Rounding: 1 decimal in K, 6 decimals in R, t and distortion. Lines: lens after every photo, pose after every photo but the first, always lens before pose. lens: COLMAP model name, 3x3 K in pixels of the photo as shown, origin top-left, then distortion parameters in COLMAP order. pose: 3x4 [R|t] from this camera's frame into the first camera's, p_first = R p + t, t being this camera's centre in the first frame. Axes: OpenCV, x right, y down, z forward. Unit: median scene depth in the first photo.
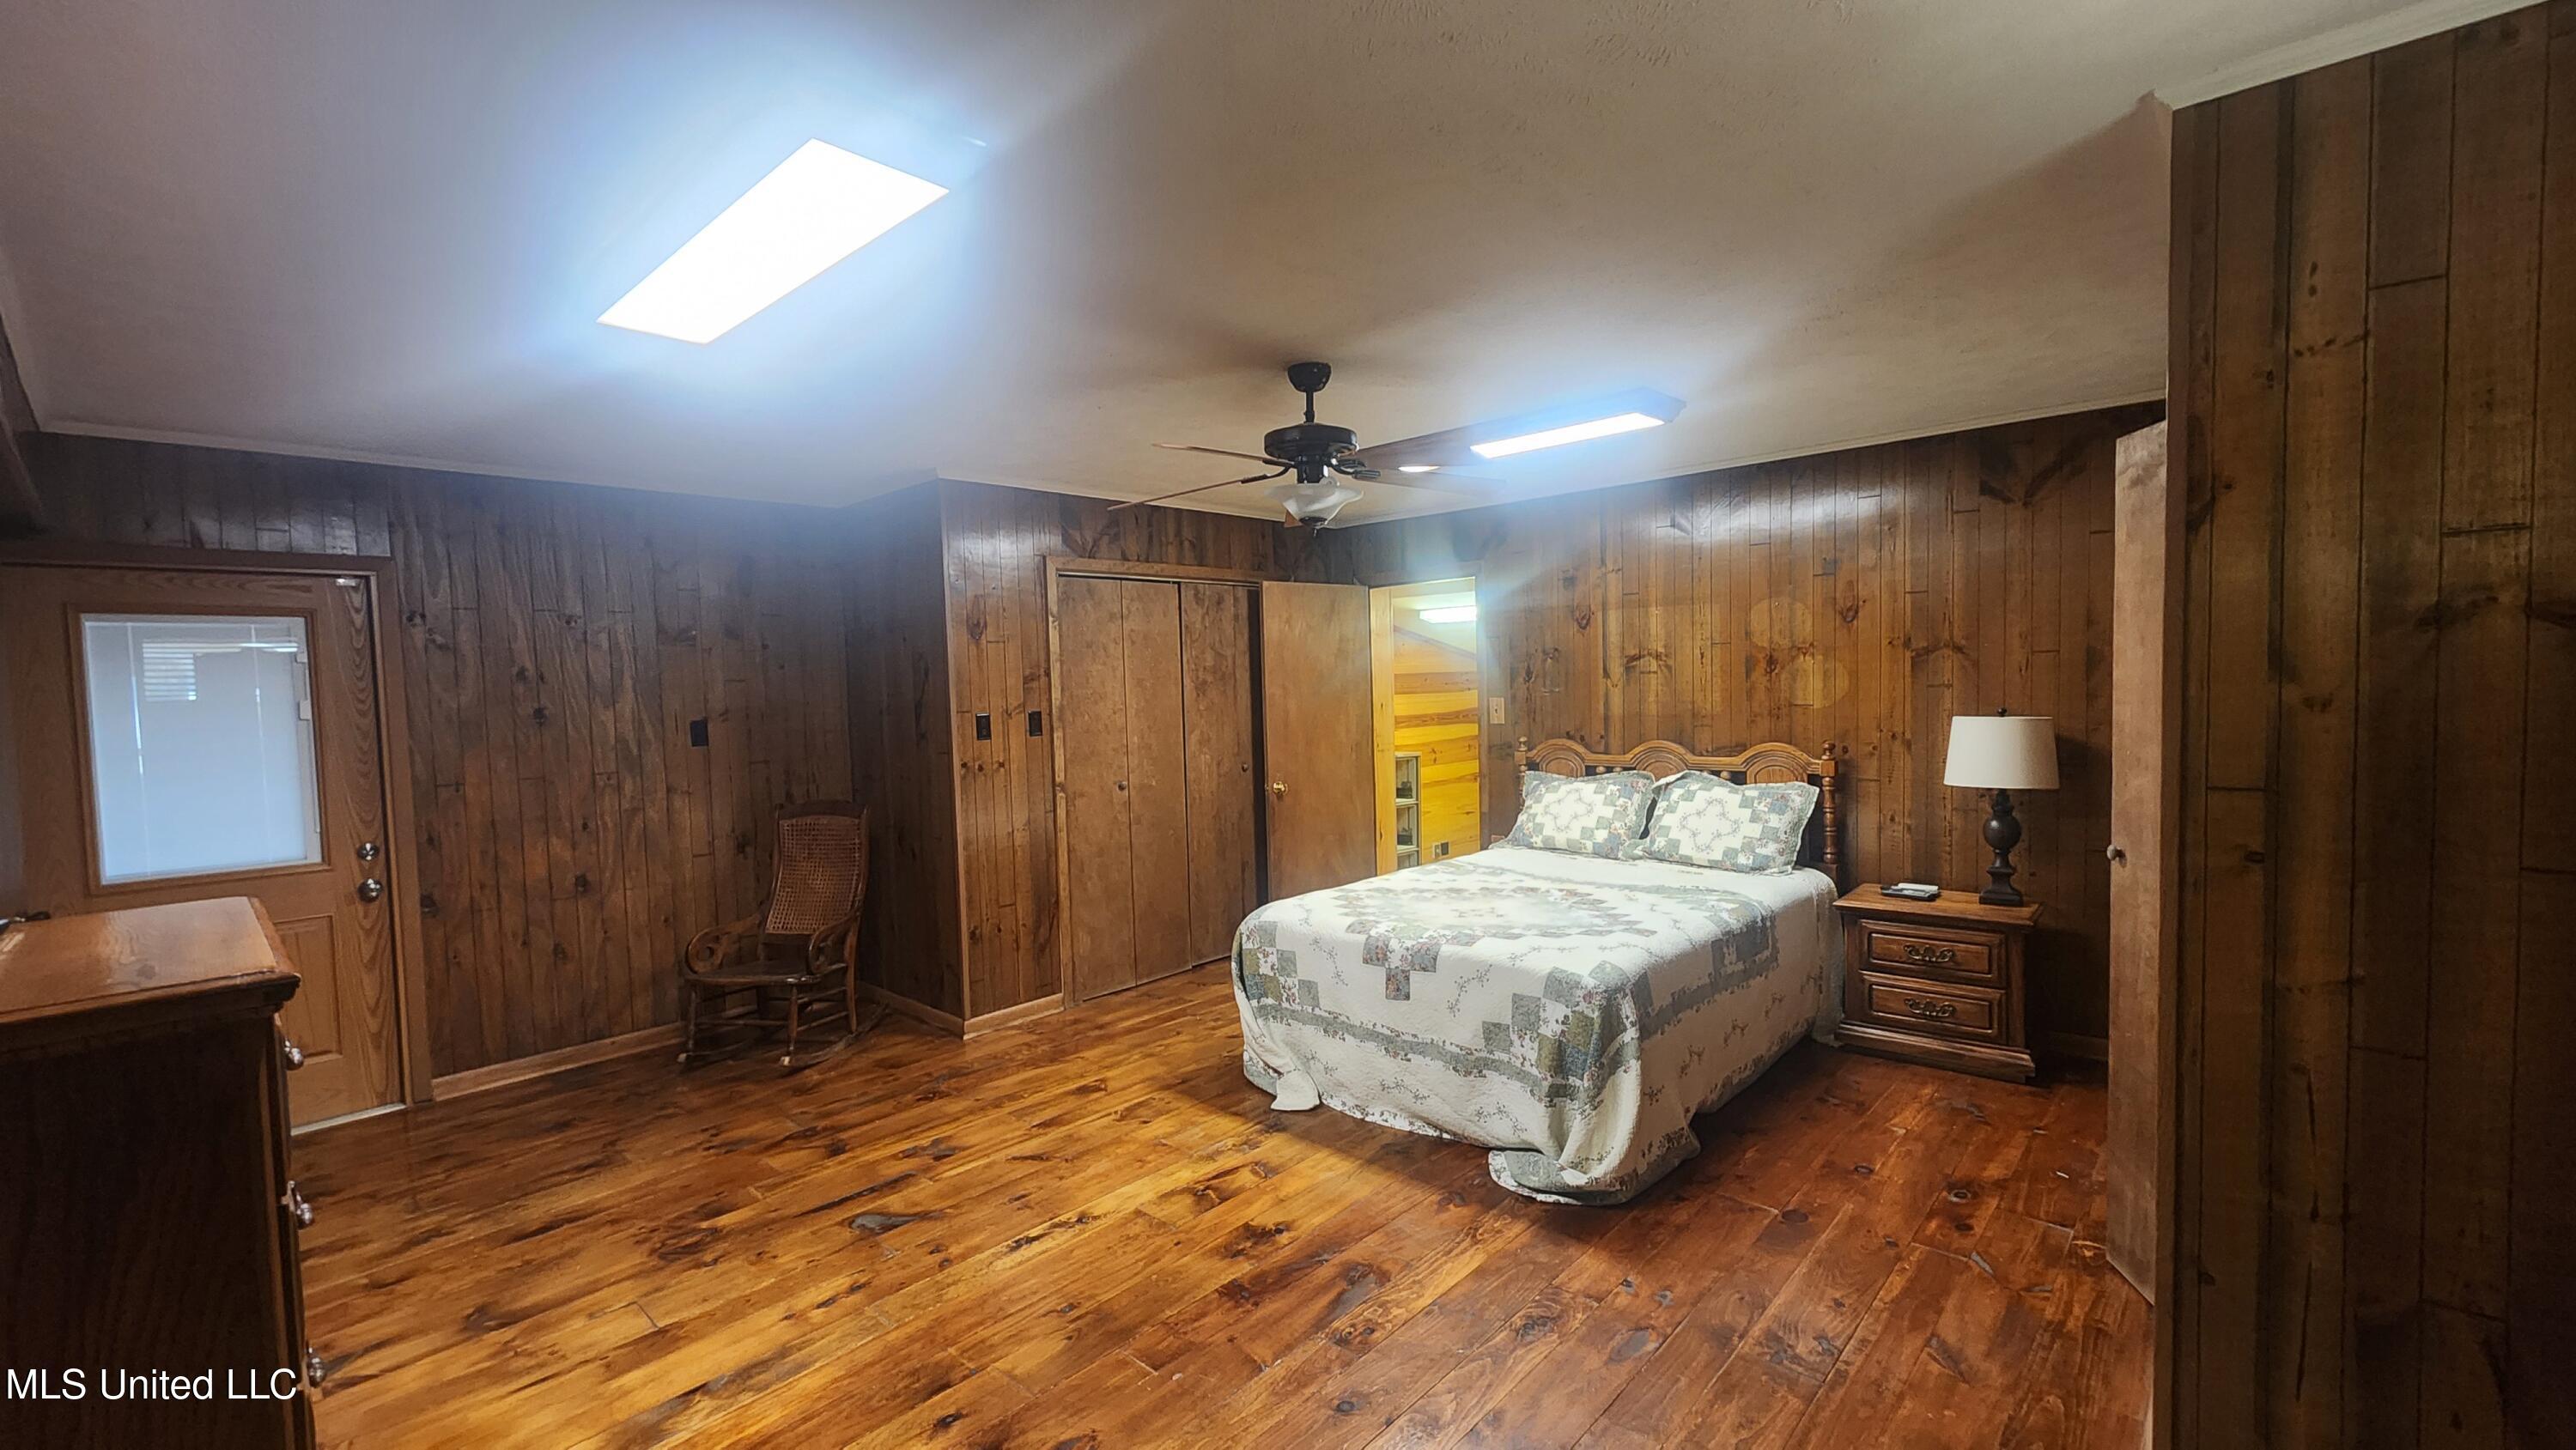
lens RADIAL K [[1060.0, 0, 1276.5], [0, 1060.0, 716.0], [0, 0, 1]] dist [-0.000059, -0.000117]
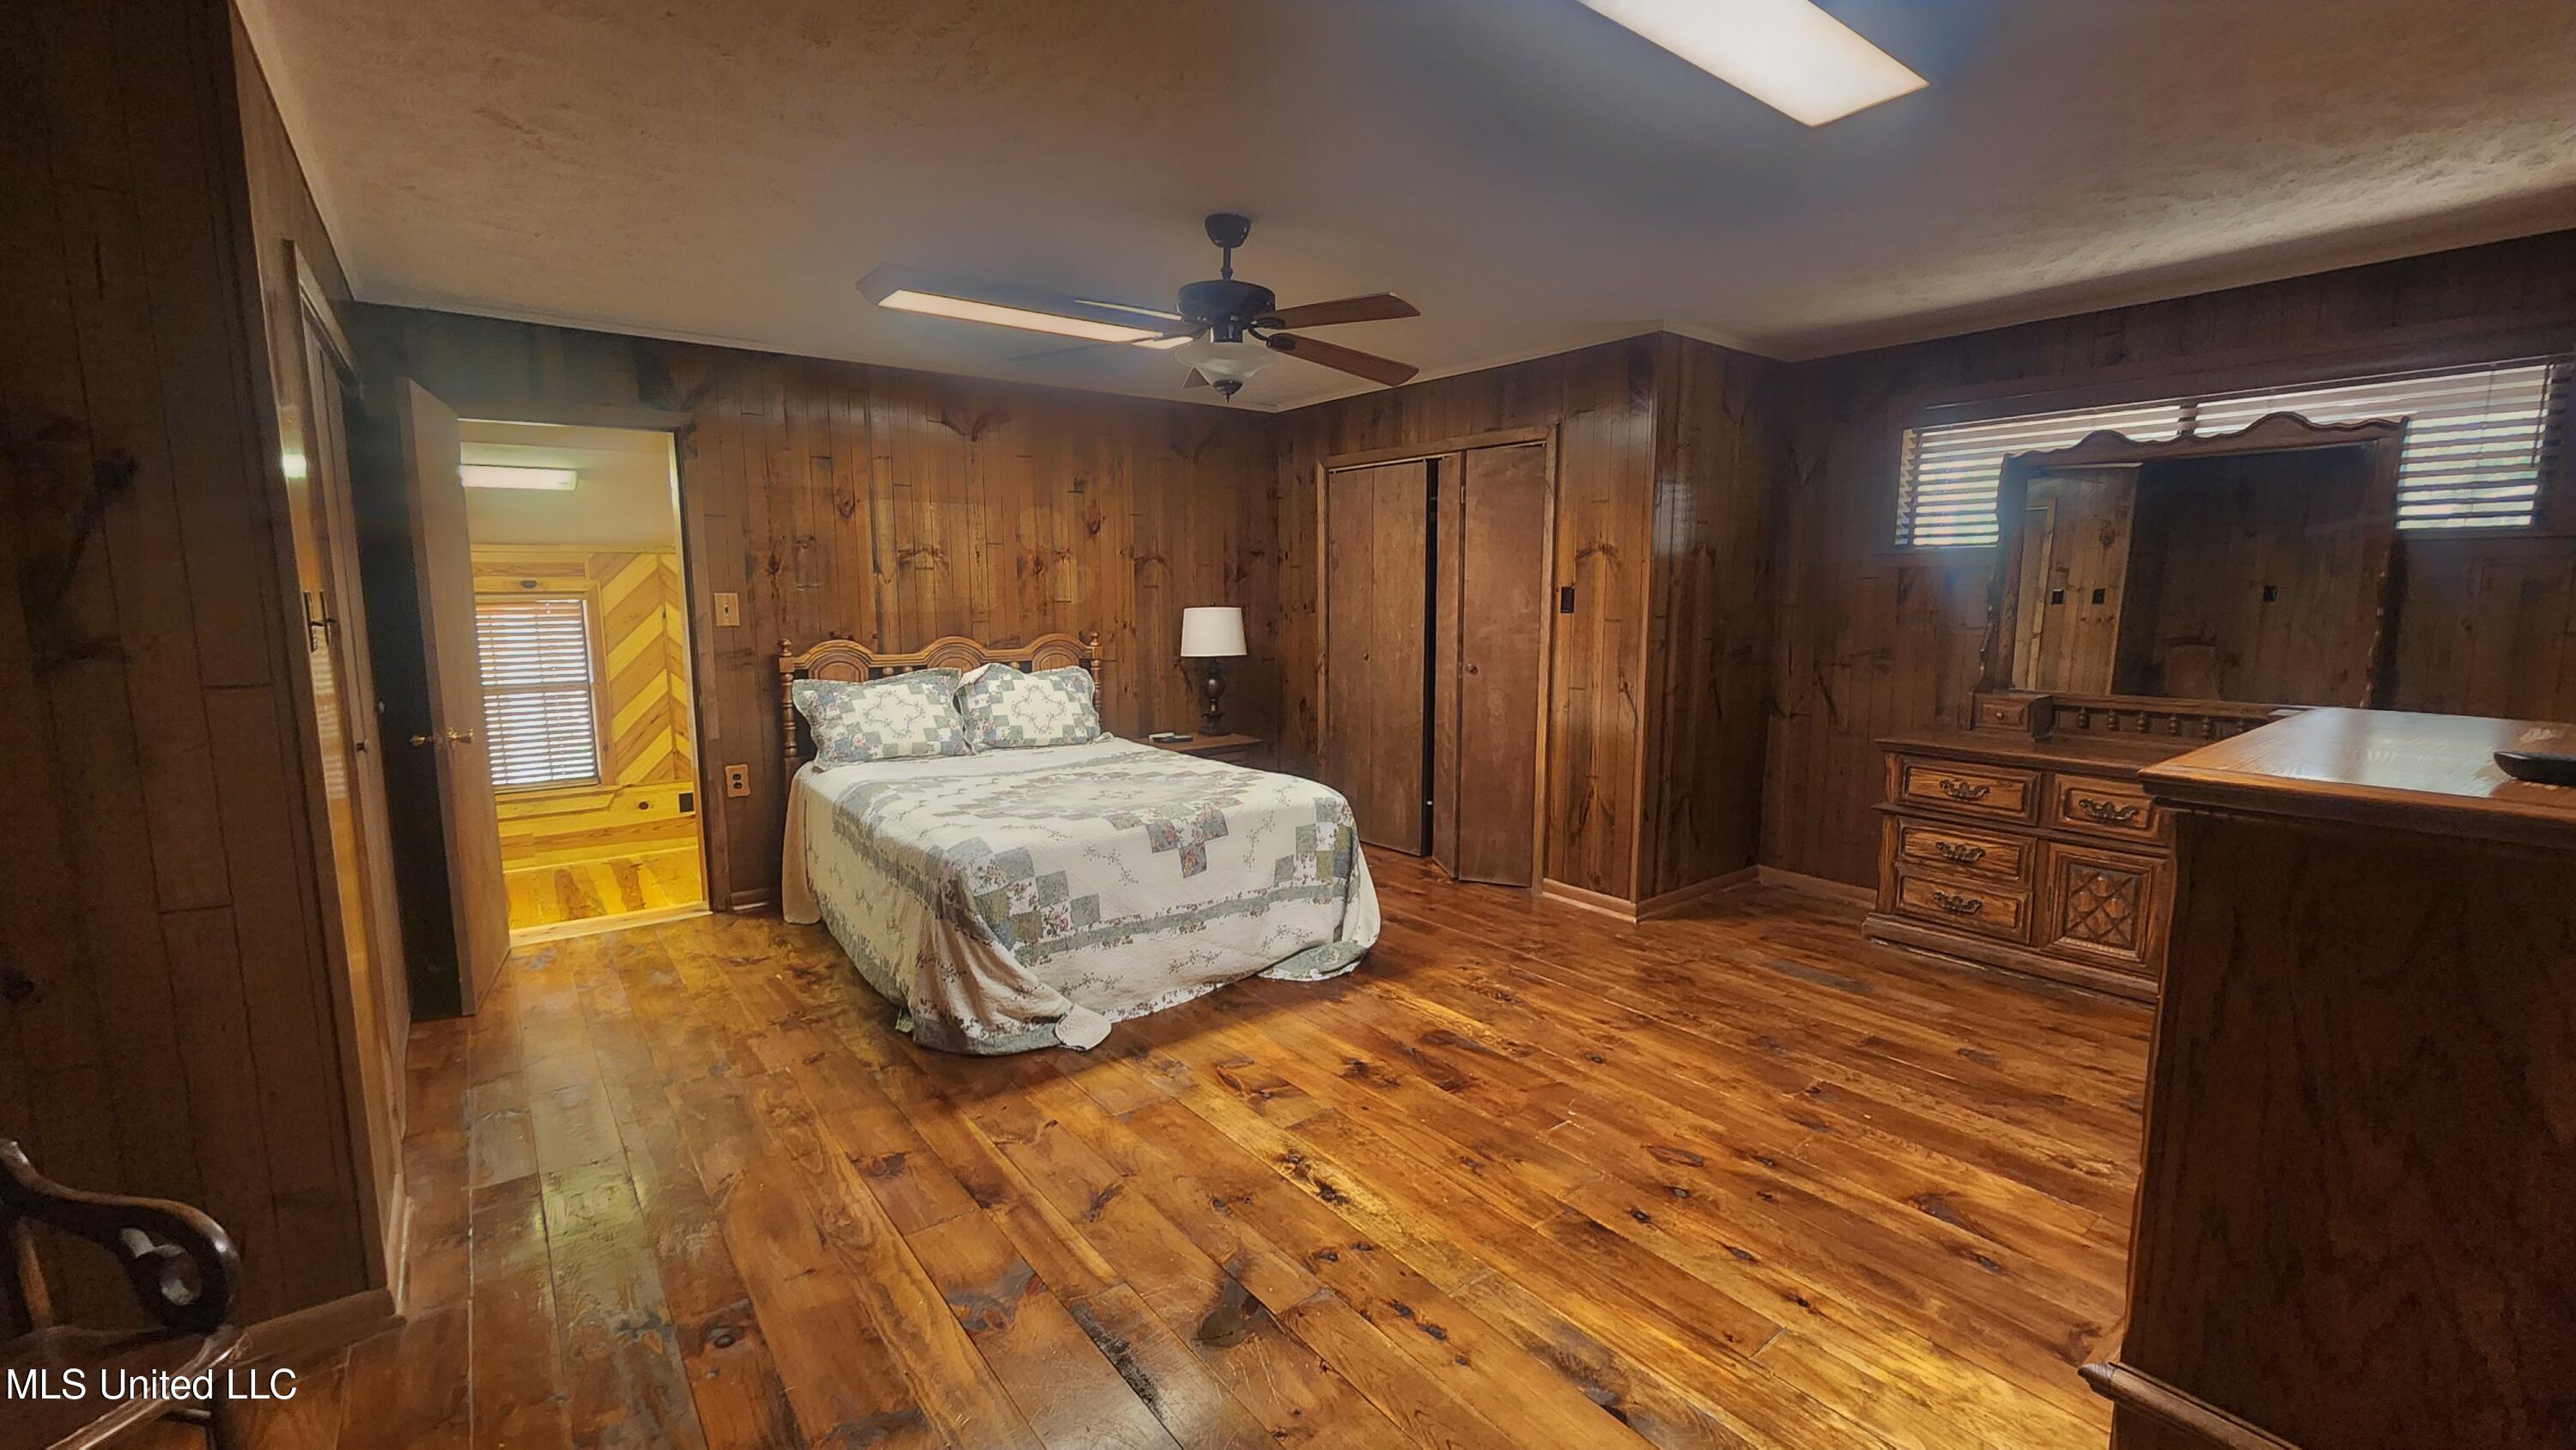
lens RADIAL K [[1080.5, 0, 1317.7], [0, 1080.5, 718.4], [0, 0, 1]] dist [0.002603, 0.000020]
pose [[0.148183, -0.090371, 0.984822, -0.816916], [0.029942, 0.995770, 0.086871, 0.028881], [-0.988507, 0.016615, 0.150262, 0.670971]]
